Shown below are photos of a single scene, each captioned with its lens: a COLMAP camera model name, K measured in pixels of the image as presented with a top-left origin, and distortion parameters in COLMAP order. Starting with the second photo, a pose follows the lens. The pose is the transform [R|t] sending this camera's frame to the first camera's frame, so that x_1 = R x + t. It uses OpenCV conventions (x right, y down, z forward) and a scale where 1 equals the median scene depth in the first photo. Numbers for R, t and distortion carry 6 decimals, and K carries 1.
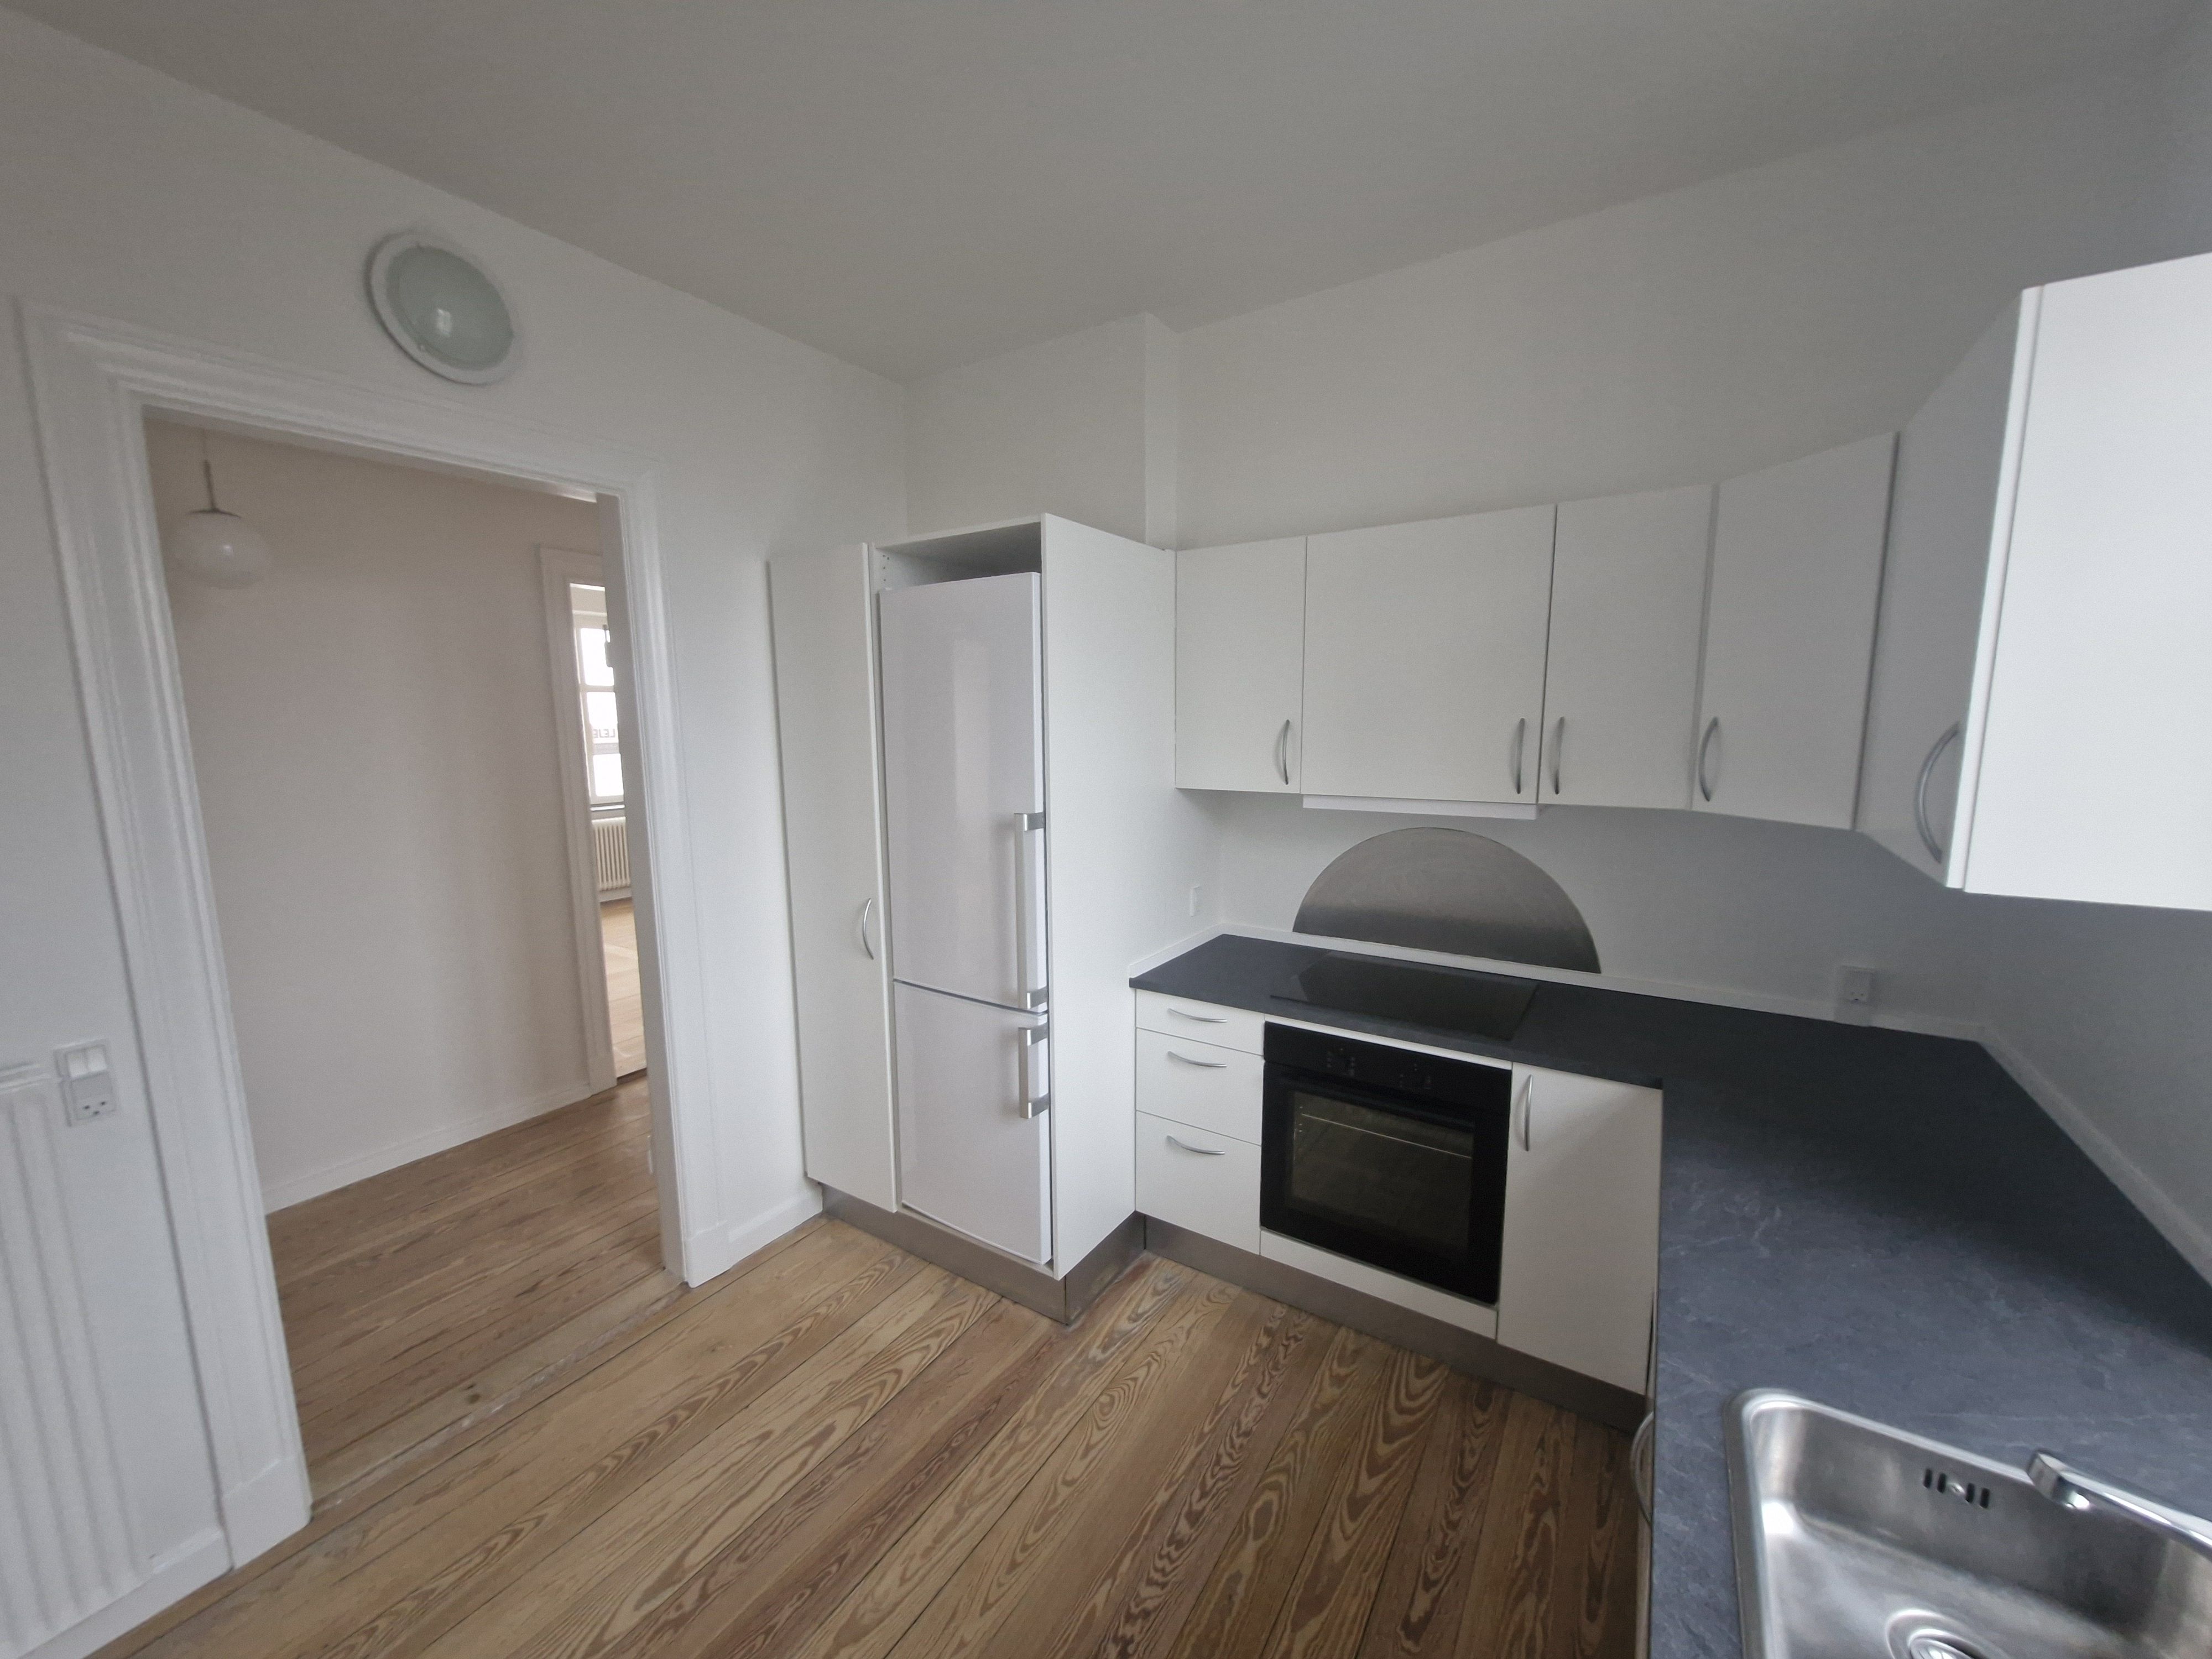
lens RADIAL K [[868.1, 0, 1093.8], [0, 868.1, 837.0], [0, 0, 1]] dist [-0.000937, -0.000136]
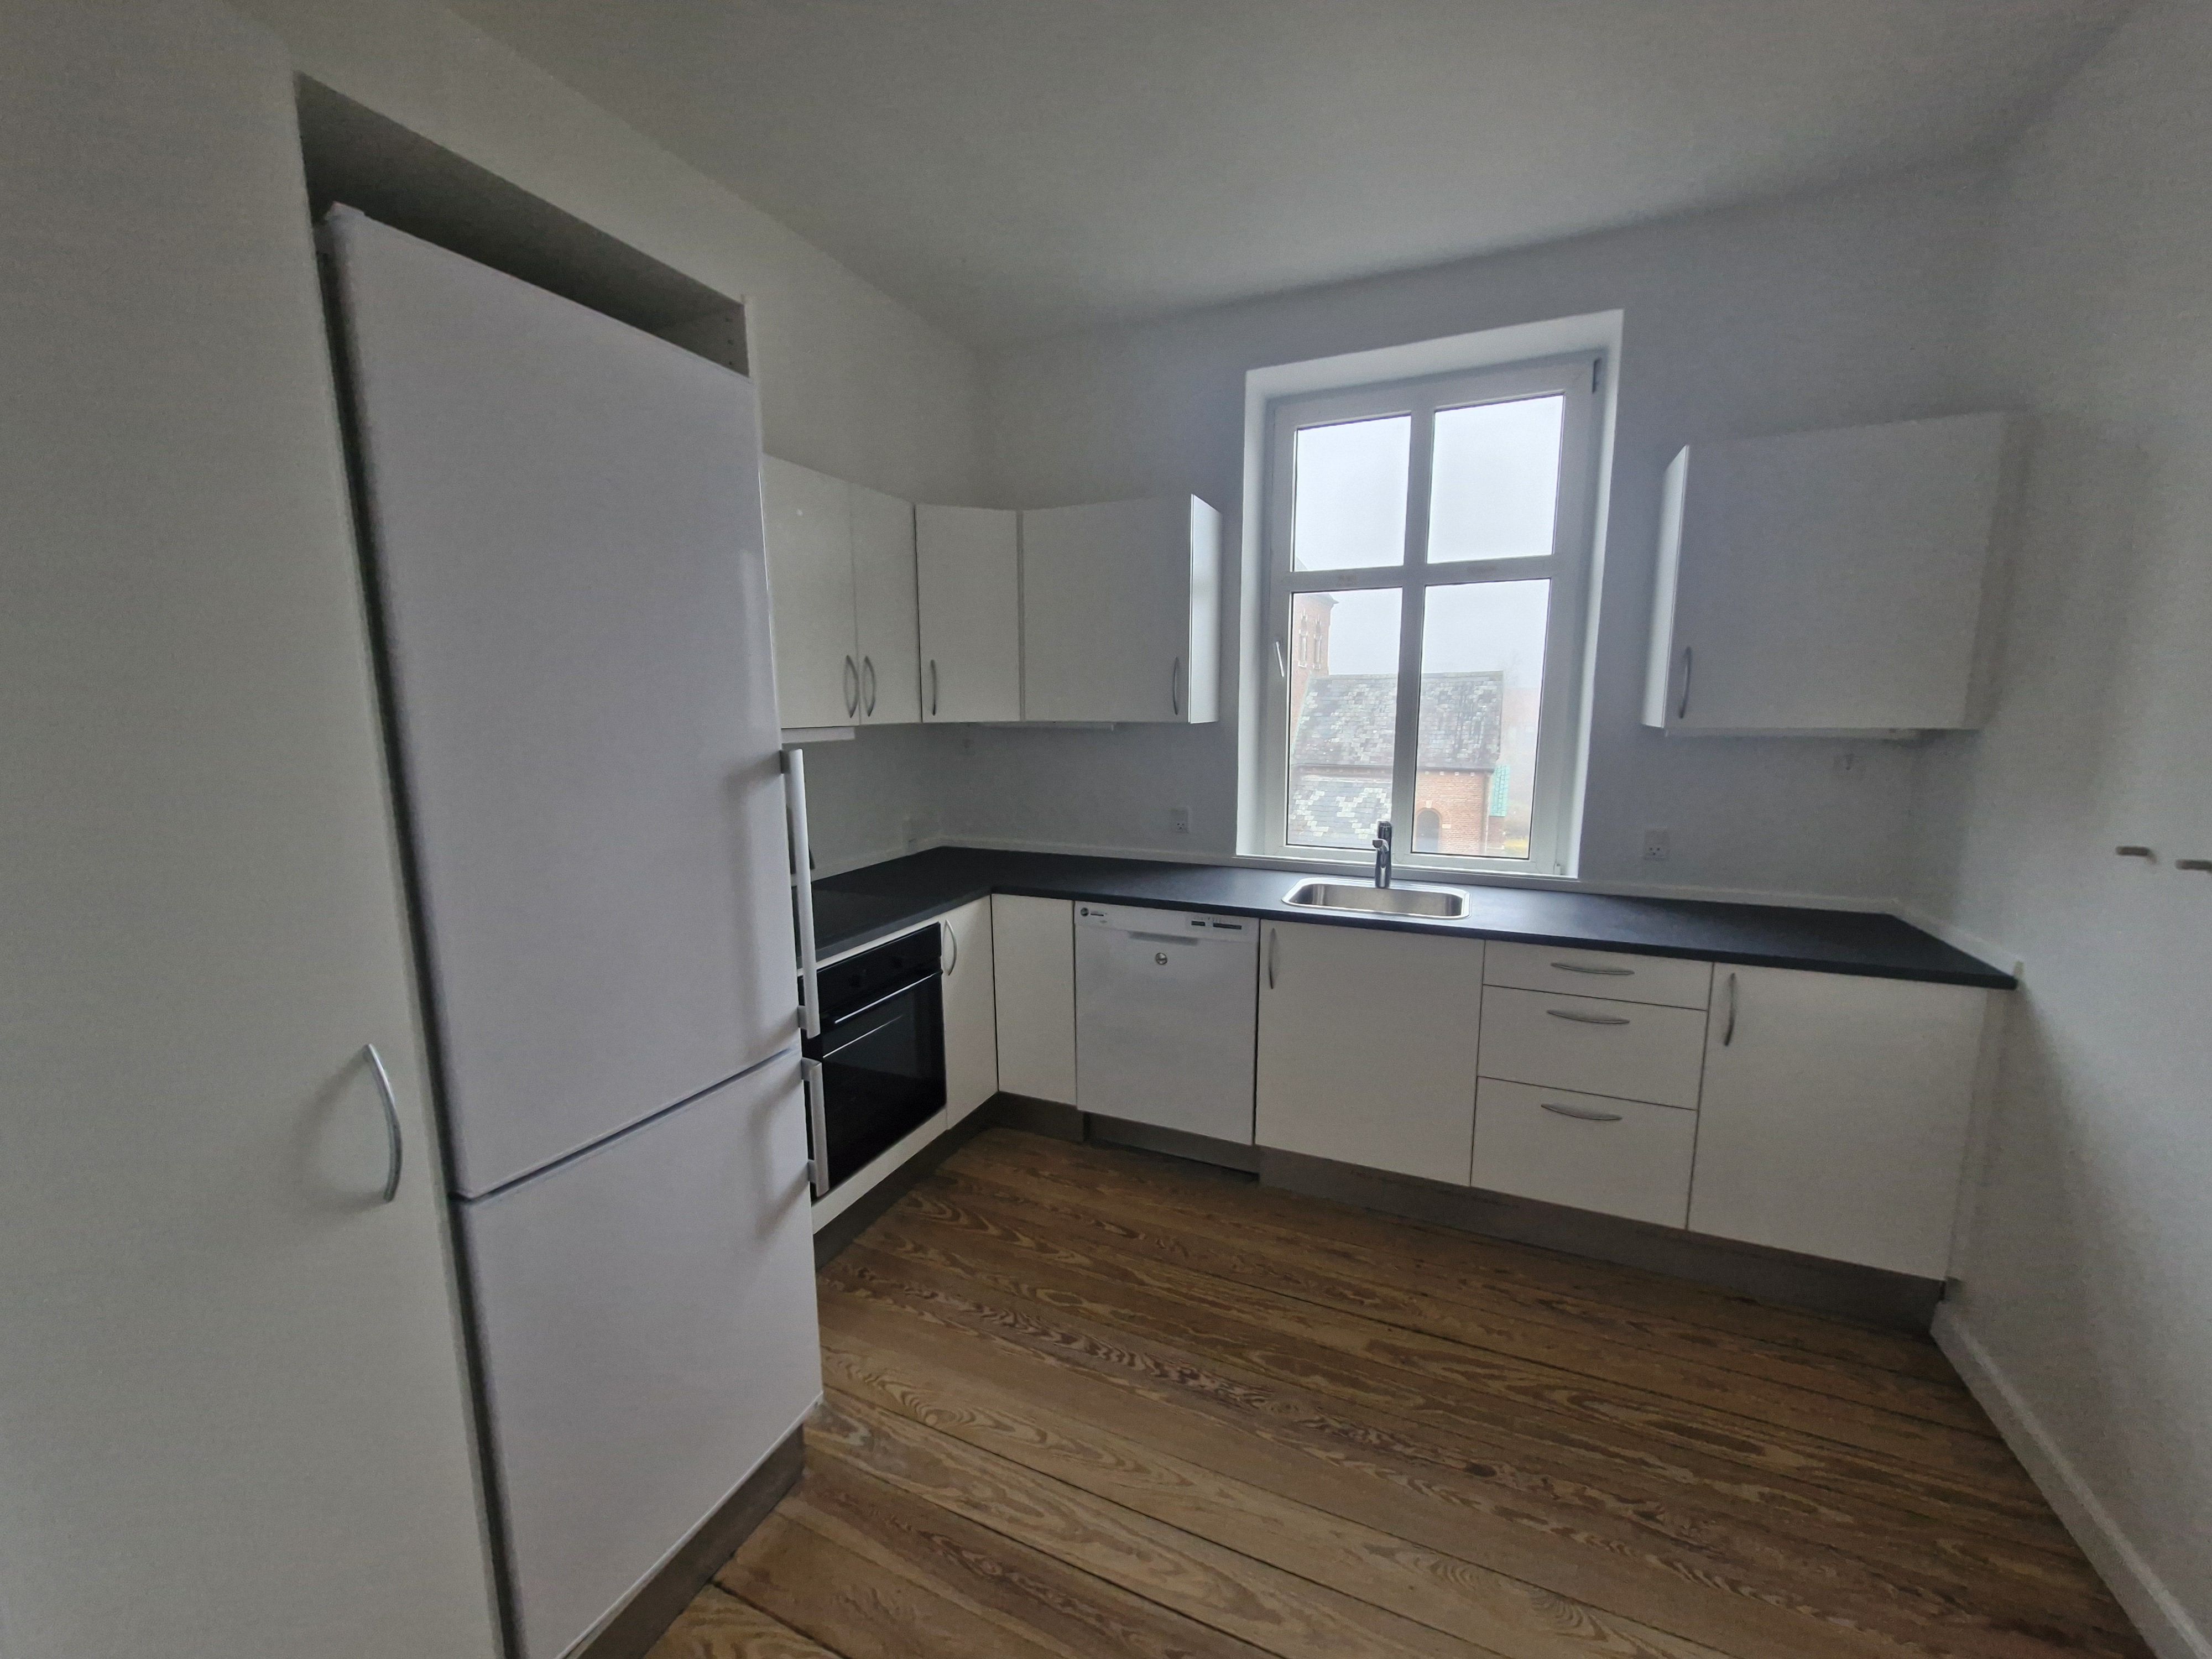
lens RADIAL K [[868.1, 0, 1093.8], [0, 868.1, 837.0], [0, 0, 1]] dist [-0.000937, -0.000136]
pose [[-0.160843, -0.140934, 0.976866, -0.859565], [0.150882, 0.974608, 0.165451, -0.041830], [-0.975379, 0.174003, -0.135495, 0.947232]]
